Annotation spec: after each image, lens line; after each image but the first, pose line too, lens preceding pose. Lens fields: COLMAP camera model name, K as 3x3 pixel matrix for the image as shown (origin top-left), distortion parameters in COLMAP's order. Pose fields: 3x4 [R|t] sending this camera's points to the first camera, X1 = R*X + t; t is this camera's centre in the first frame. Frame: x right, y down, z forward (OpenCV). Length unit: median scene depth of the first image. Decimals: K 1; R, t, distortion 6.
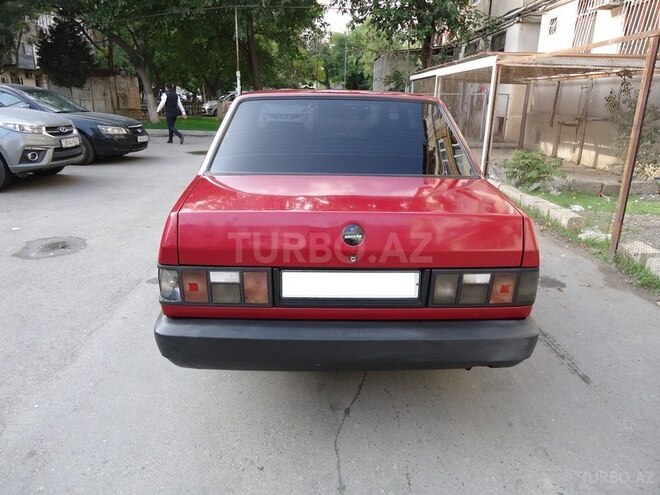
lens RADIAL K [[480.9, 0, 332.2], [0, 480.9, 248.1], [0, 0, 1]] dist [-0.013269, 0.005565]
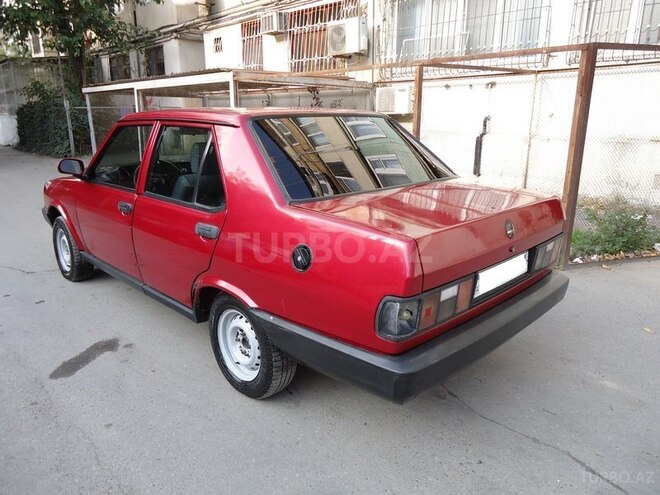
lens RADIAL K [[480.9, 0, 332.2], [0, 480.9, 248.1], [0, 0, 1]] dist [-0.013269, 0.005565]
pose [[0.732149, -0.196654, 0.652139, -0.152860], [0.212152, 0.975630, 0.056023, -0.020647], [-0.647263, 0.097335, 0.756027, 0.055911]]
